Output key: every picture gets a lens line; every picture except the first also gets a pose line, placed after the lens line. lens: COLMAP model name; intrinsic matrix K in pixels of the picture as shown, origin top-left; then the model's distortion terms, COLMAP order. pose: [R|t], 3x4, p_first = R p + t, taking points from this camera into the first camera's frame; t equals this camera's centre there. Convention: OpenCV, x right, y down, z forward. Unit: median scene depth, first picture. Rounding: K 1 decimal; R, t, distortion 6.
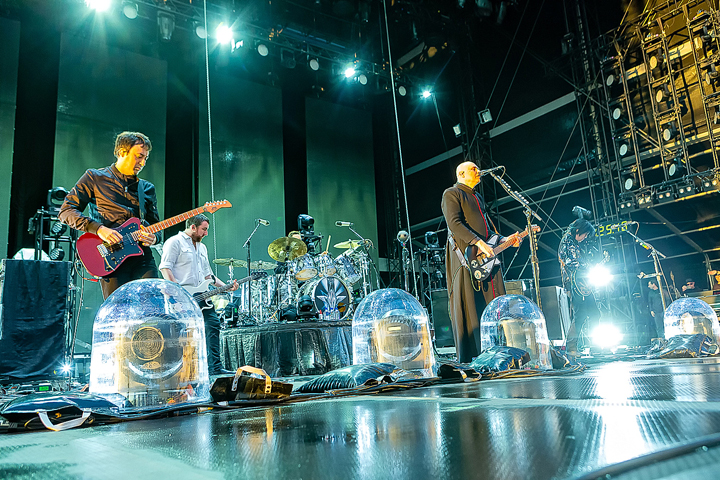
lens RADIAL K [[584.3, 0, 360.0], [0, 584.3, 240.0], [0, 0, 1]] dist [0.004996, 0.003106]
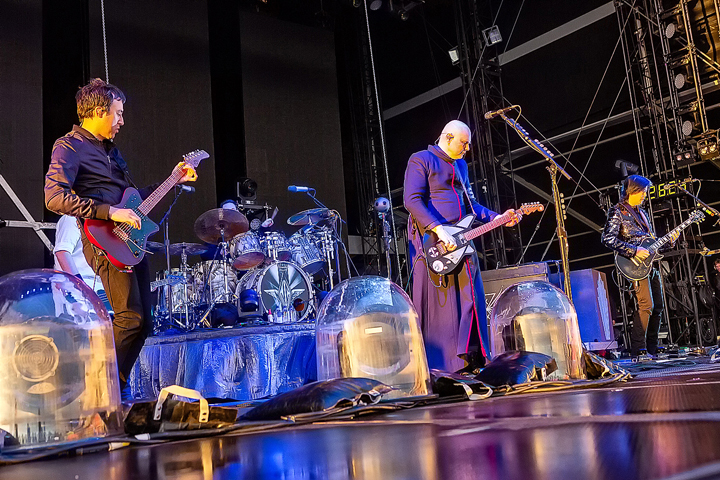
lens RADIAL K [[817.0, 0, 360.0], [0, 817.0, 240.0], [0, 0, 1]] dist [-0.022161, -0.002537]
pose [[0.998703, -0.020889, 0.046426, -0.001300], [0.019212, 0.999157, 0.036269, 0.000316], [-0.047145, -0.035330, 0.998263, -0.005921]]
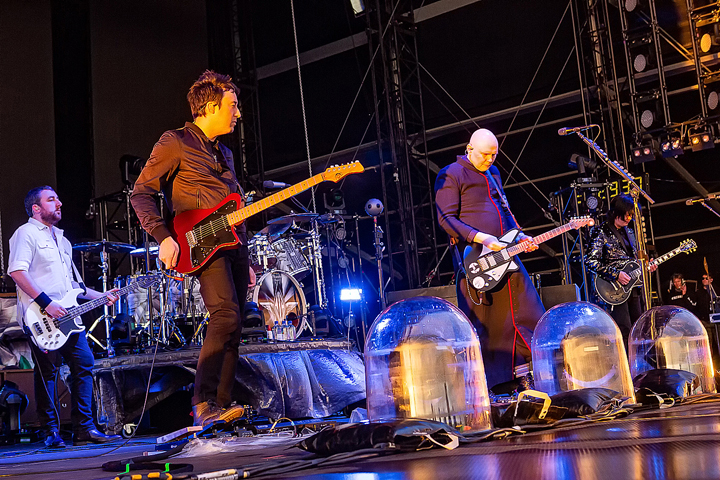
lens RADIAL K [[1117.9, 0, 360.0], [0, 1117.9, 240.0], [0, 0, 1]] dist [-0.060527, -0.045760]
pose [[0.971848, 0.010150, 0.235390, -0.241251], [-0.021555, 0.998712, 0.045931, -0.027636], [-0.234621, -0.049712, 0.970815, -0.181462]]
